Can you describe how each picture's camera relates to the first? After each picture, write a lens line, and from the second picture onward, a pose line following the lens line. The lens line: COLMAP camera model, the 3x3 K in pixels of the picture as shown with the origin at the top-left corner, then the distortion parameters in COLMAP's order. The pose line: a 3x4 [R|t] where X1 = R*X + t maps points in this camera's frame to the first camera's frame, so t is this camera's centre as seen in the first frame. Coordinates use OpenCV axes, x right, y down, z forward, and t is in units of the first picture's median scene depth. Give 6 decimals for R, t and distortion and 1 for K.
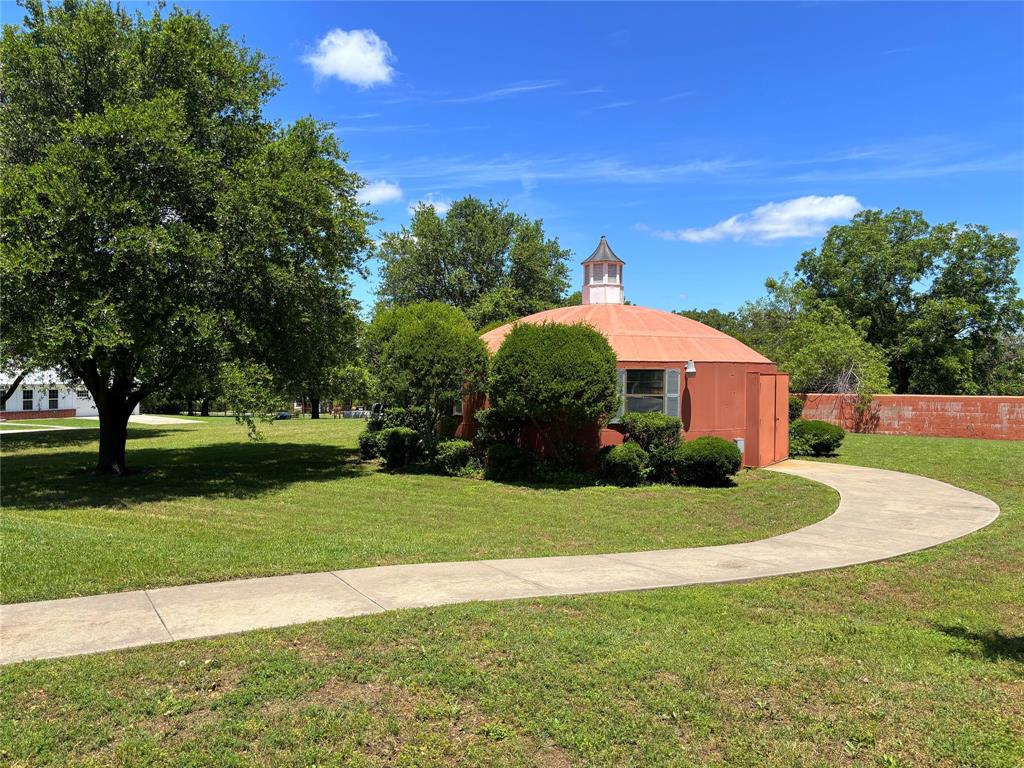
lens RADIAL K [[736.9, 0, 512.0], [0, 736.9, 384.0], [0, 0, 1]] dist [0.043164, -0.002953]
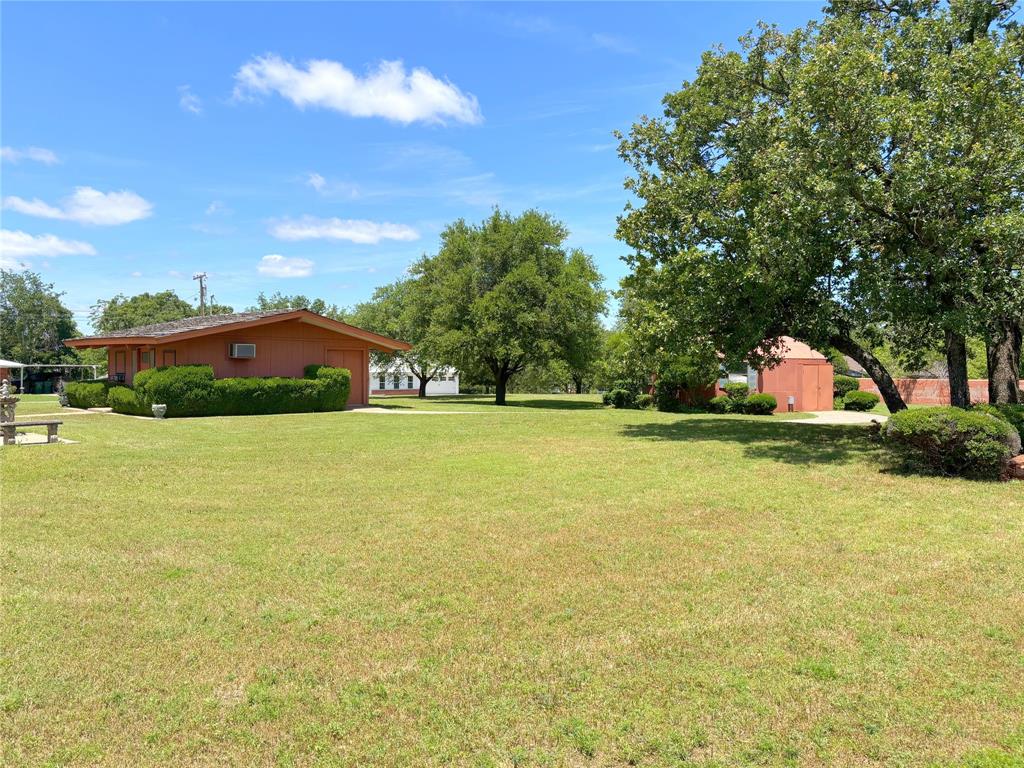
lens RADIAL K [[736.9, 0, 512.0], [0, 736.9, 384.0], [0, 0, 1]] dist [0.043164, -0.002953]
pose [[0.940392, 0.009570, -0.339957, 0.323486], [-0.006341, 0.999924, 0.010607, 0.025969], [0.340032, -0.007820, 0.940381, -1.304095]]
